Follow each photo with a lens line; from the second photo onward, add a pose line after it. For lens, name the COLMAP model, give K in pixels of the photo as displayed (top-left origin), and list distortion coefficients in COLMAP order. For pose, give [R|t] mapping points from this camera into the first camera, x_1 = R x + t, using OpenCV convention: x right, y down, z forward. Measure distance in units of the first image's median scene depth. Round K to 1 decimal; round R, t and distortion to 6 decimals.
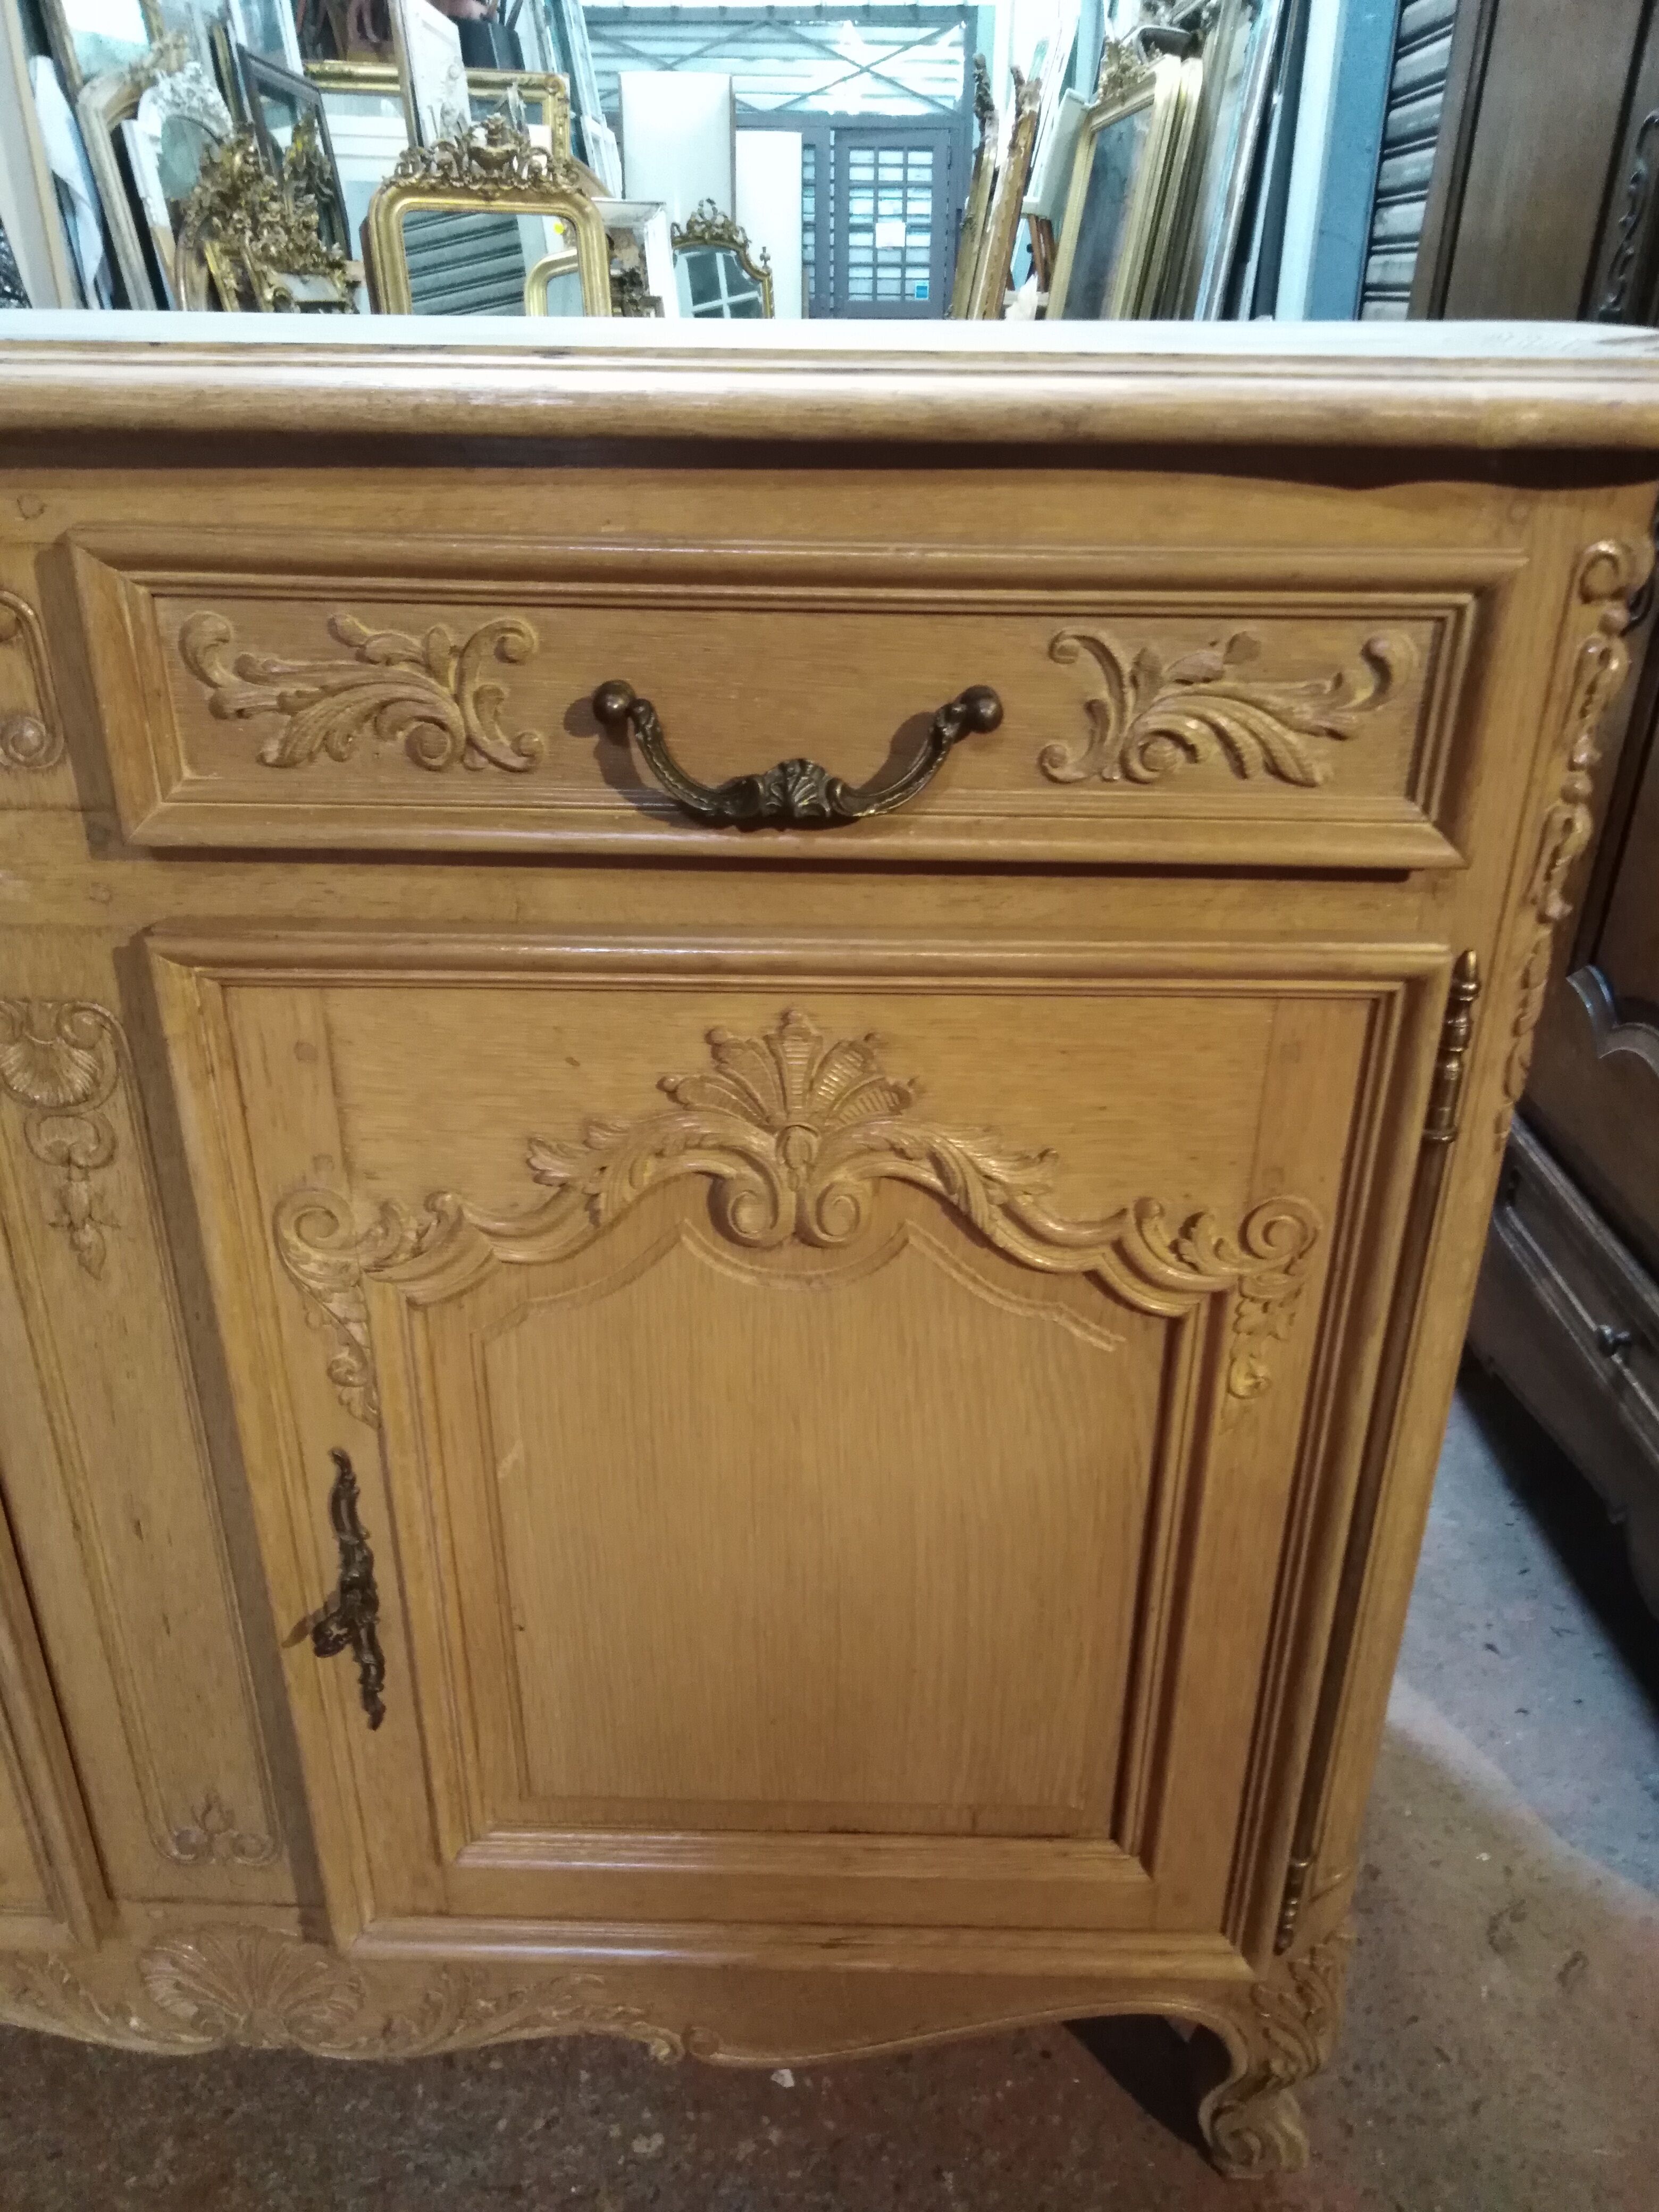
lens RADIAL K [[1657.6, 0, 826.3], [0, 1657.6, 1099.6], [0, 0, 1]] dist [0.017427, -0.002922]
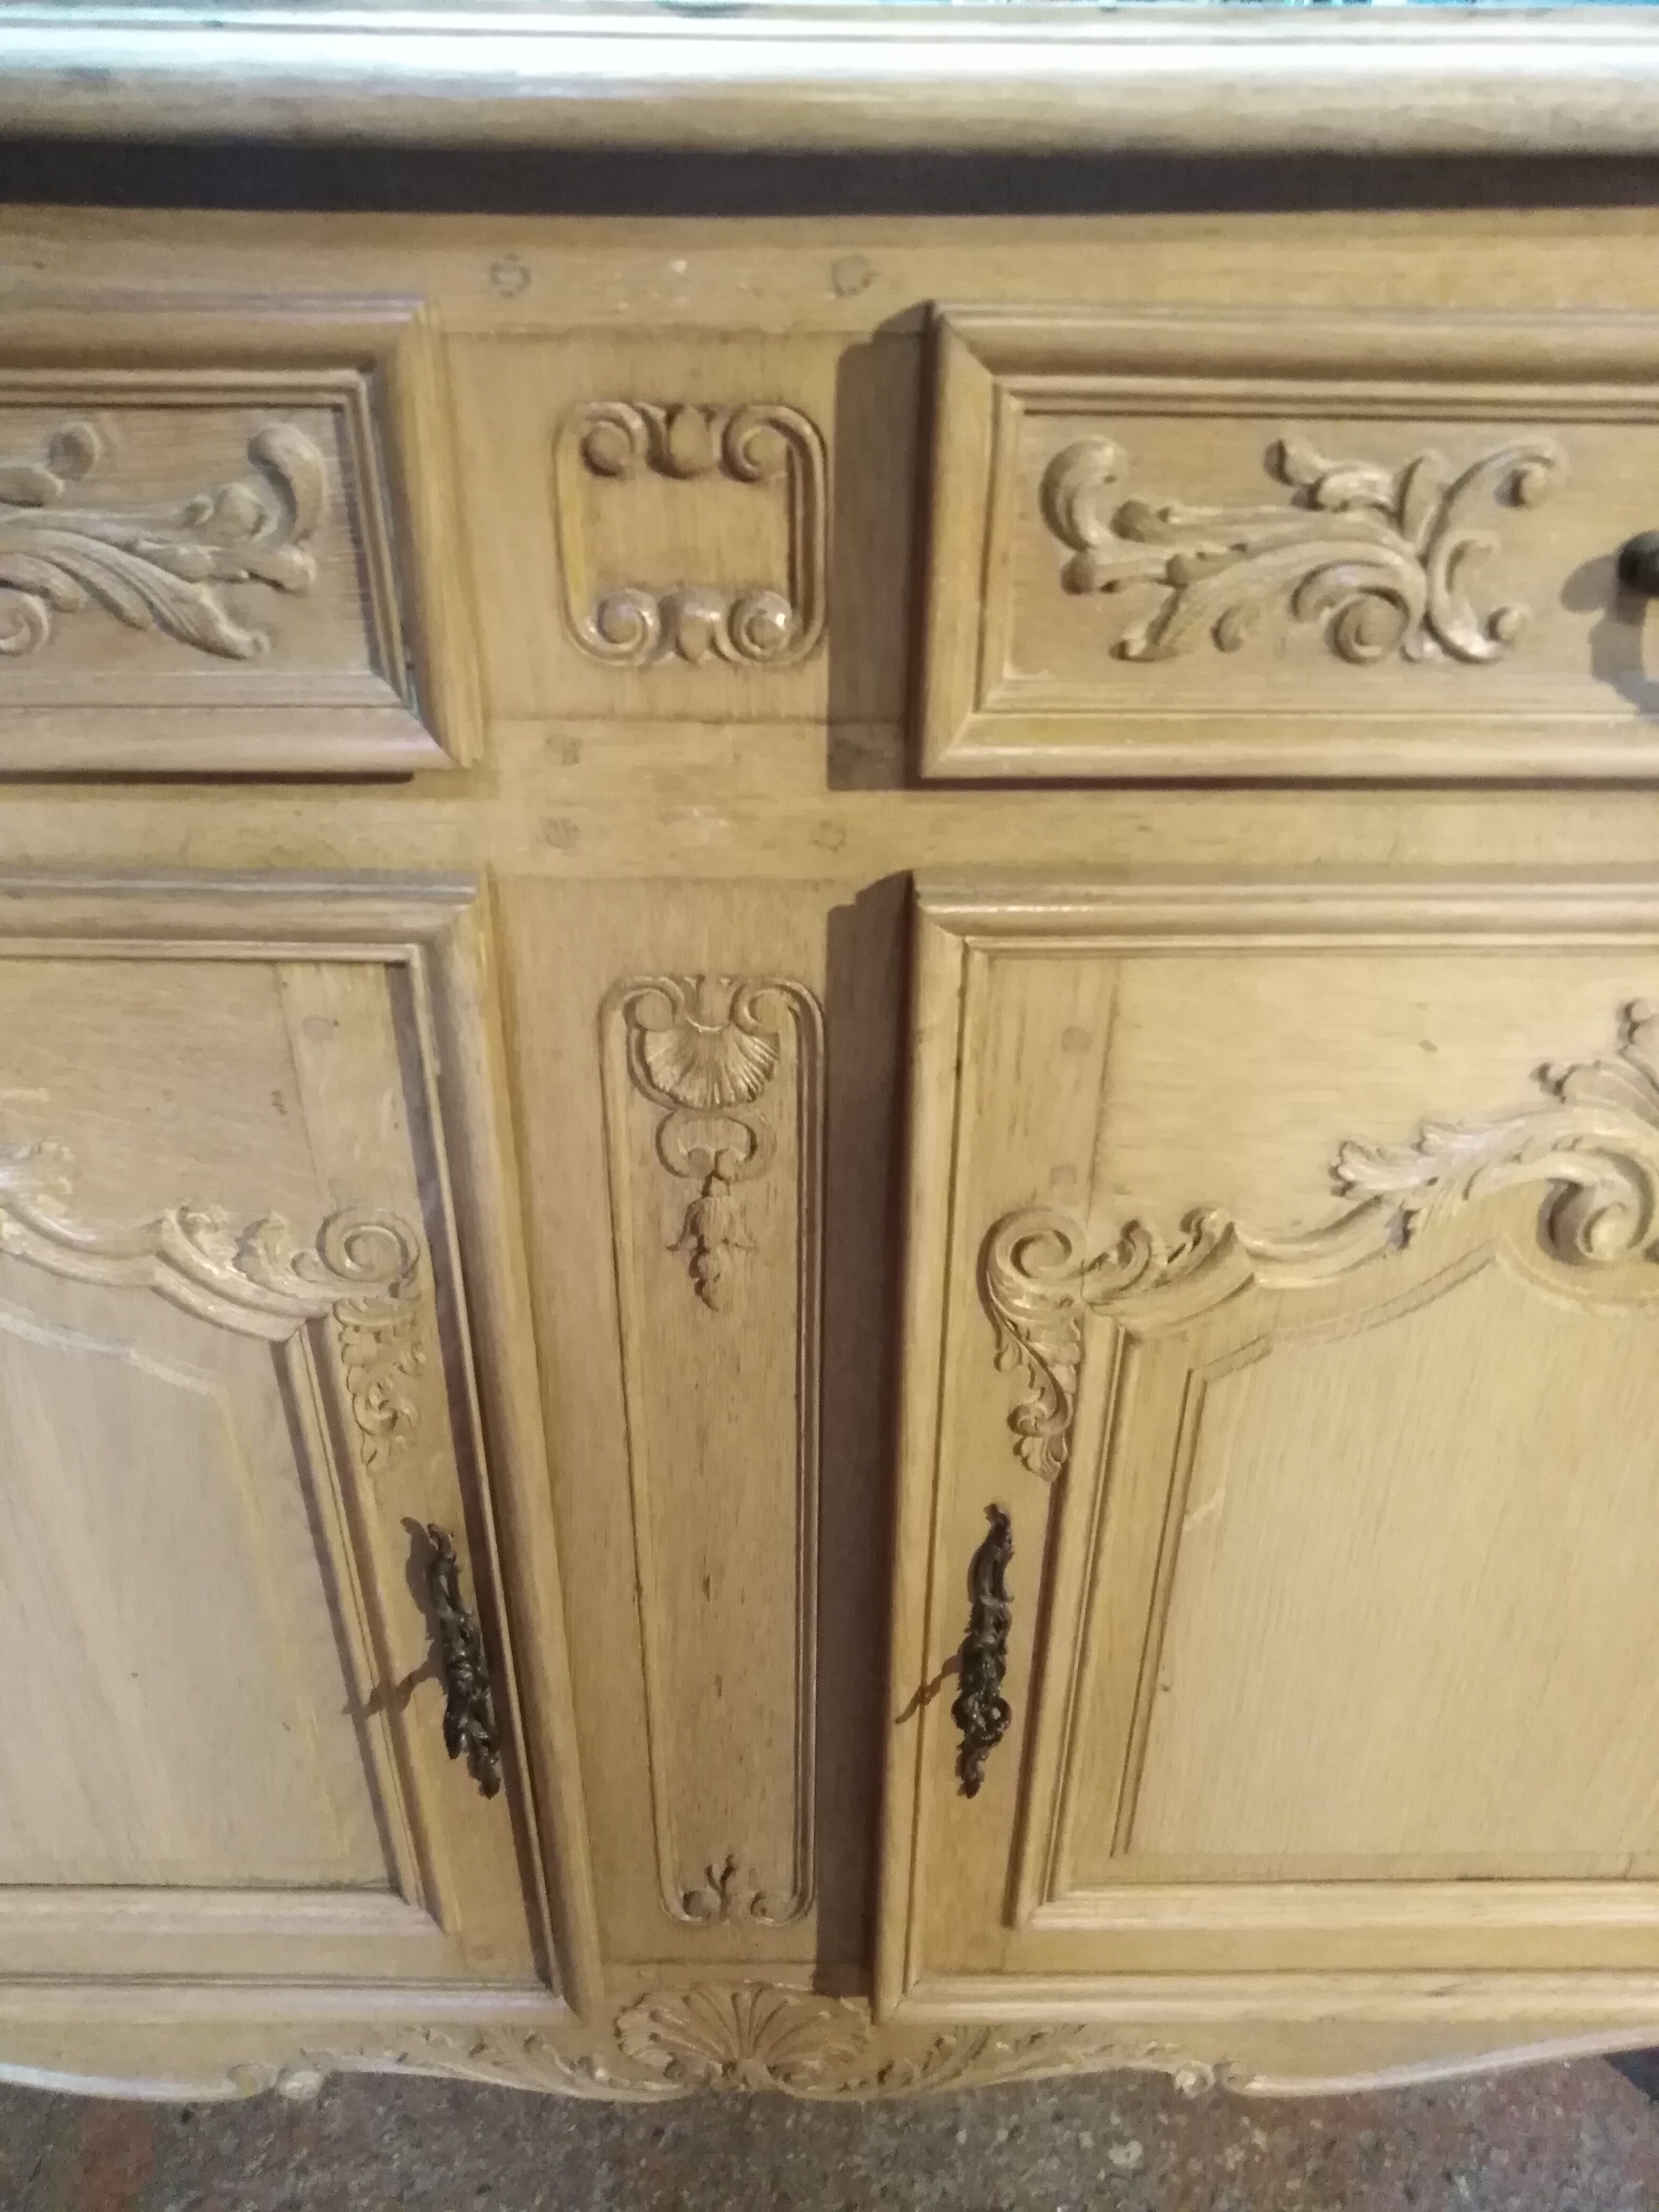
lens RADIAL K [[1657.6, 0, 824.9], [0, 1657.6, 1095.9], [0, 0, 1]] dist [0.017427, -0.002922]
pose [[0.999375, -0.018690, 0.030019, -0.426106], [0.015046, 0.992981, 0.117316, -0.088052], [-0.032001, -0.116791, 0.992641, 0.243658]]
